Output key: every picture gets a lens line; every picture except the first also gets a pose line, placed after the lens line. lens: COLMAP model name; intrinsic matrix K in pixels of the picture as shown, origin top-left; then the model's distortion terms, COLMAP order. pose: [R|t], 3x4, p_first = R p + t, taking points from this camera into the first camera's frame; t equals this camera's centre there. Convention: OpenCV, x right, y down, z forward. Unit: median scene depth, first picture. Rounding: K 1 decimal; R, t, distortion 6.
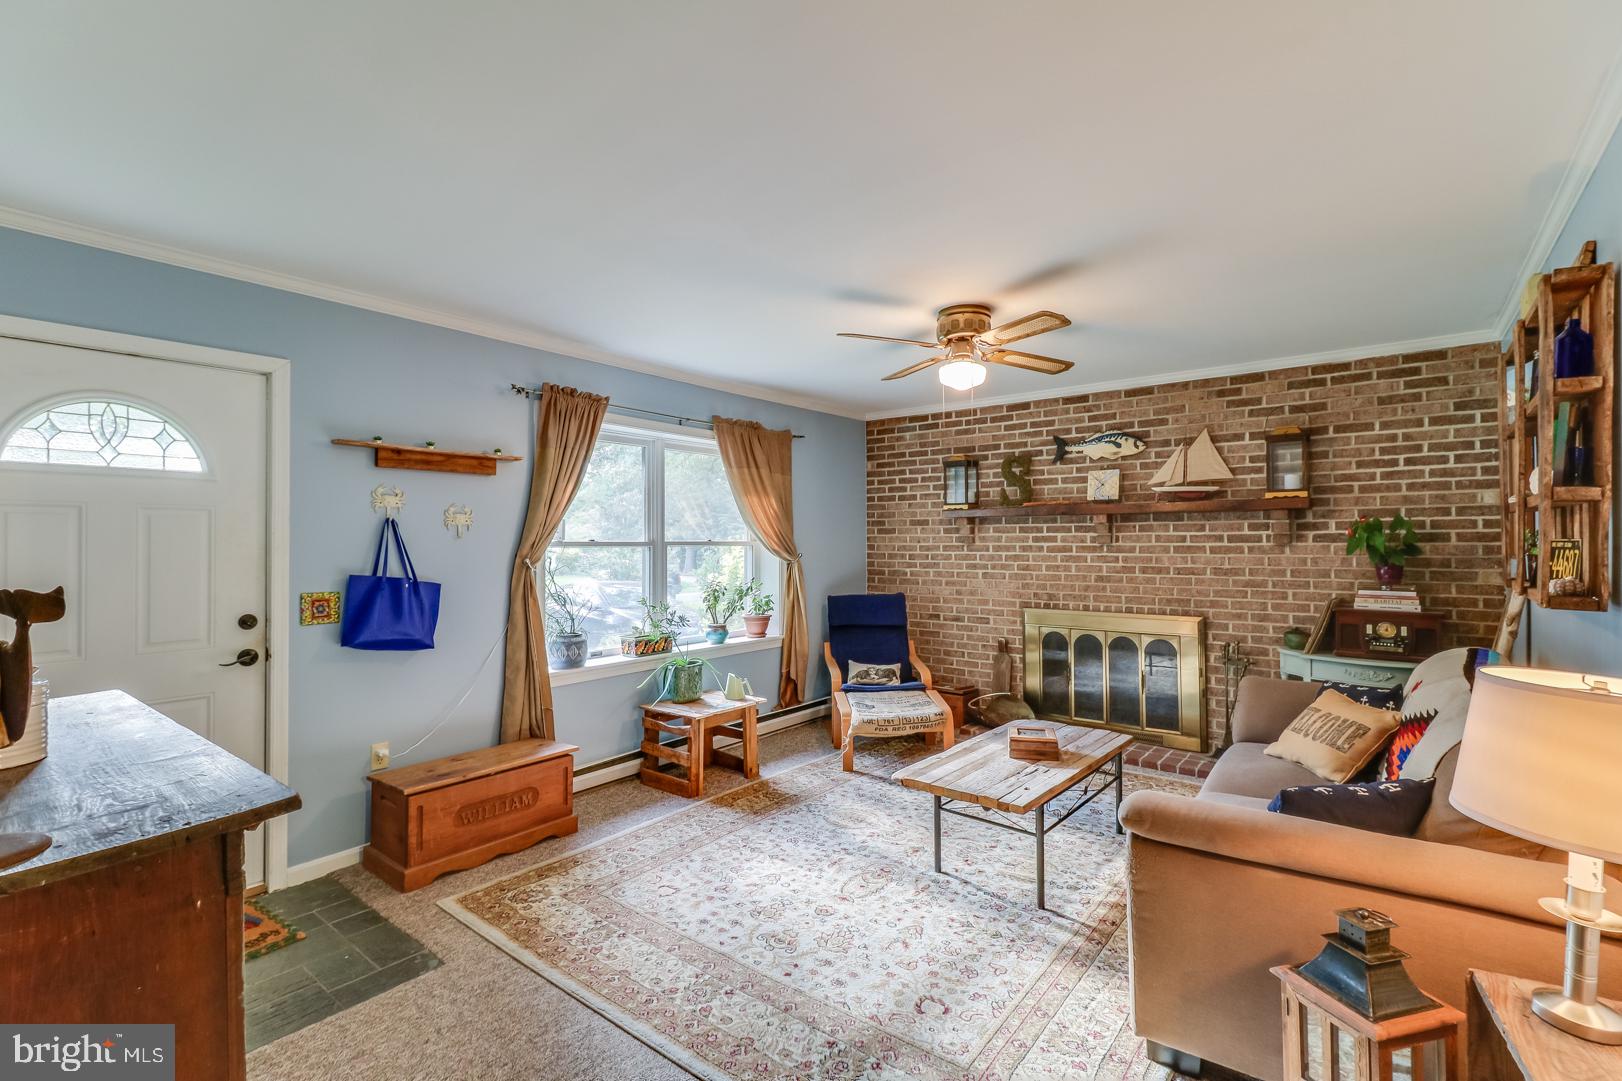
lens RADIAL K [[742.0, 0, 814.9], [0, 742.0, 531.8], [0, 0, 1]] dist [-0.000669, -0.000563]
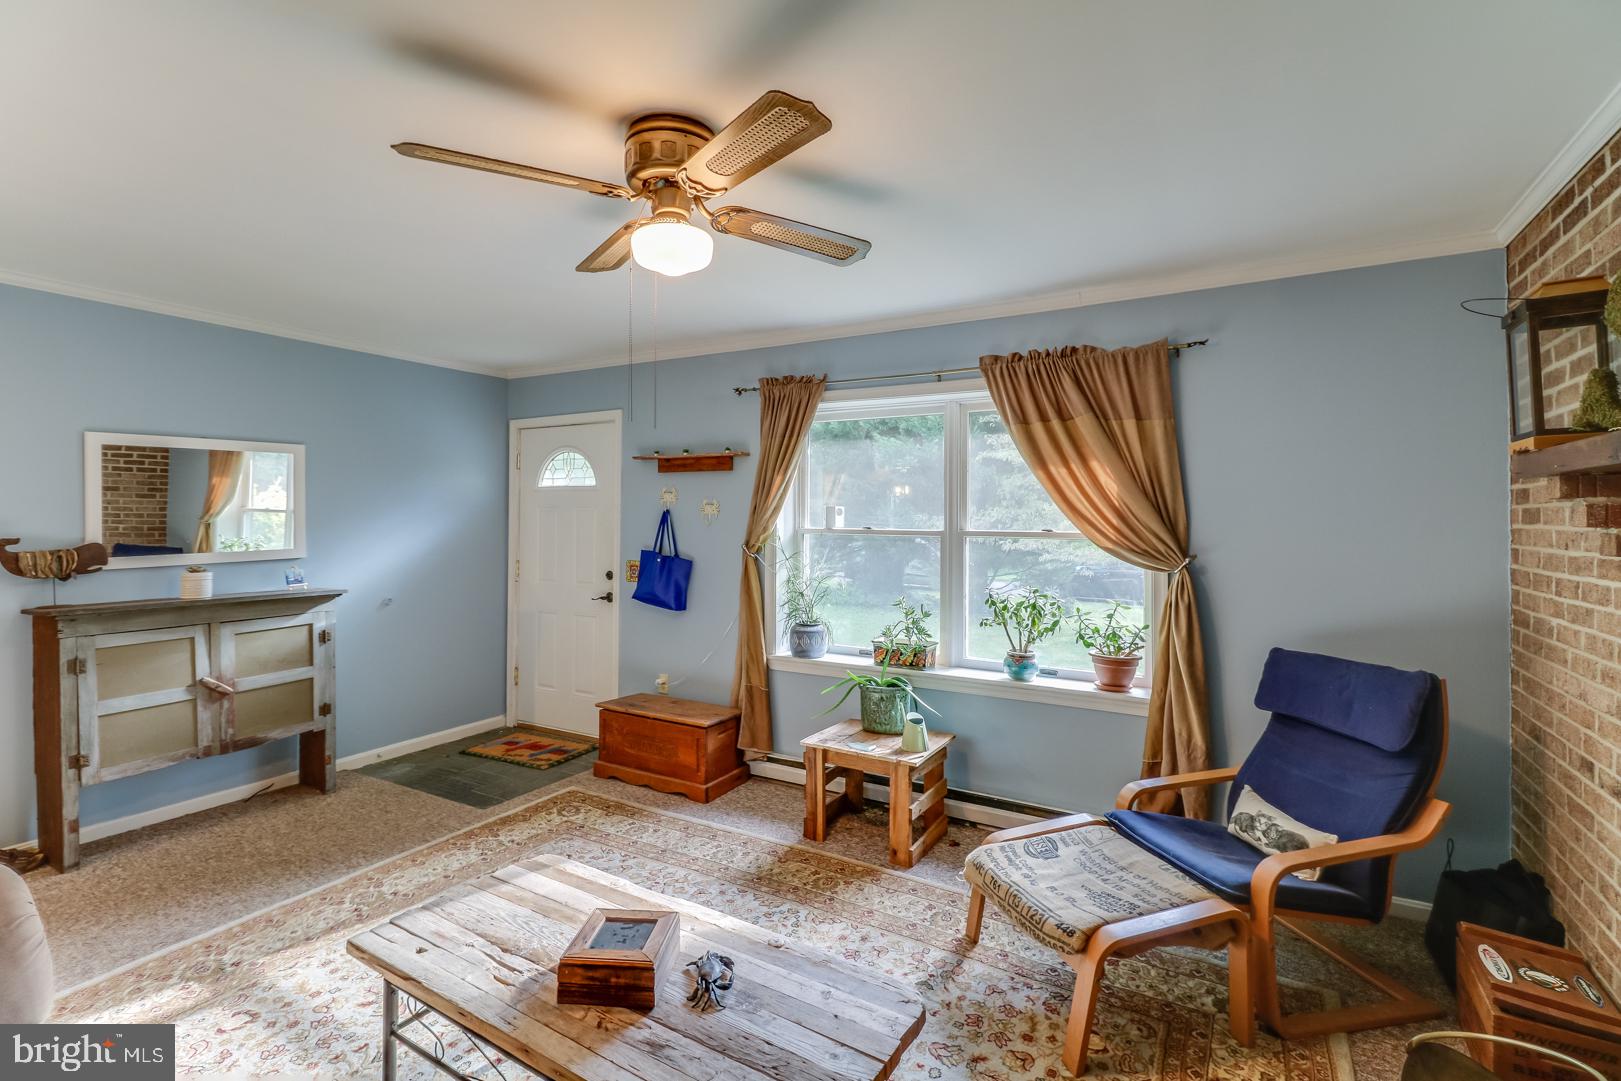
lens RADIAL K [[737.9, 0, 811.6], [0, 737.9, 527.6], [0, 0, 1]] dist [0.021425, -0.012115]
pose [[0.139265, 0.002246, -0.990253, 0.741038], [-0.002007, 0.999996, 0.001985, 0.009689], [0.990253, 0.001711, 0.139269, 1.003242]]
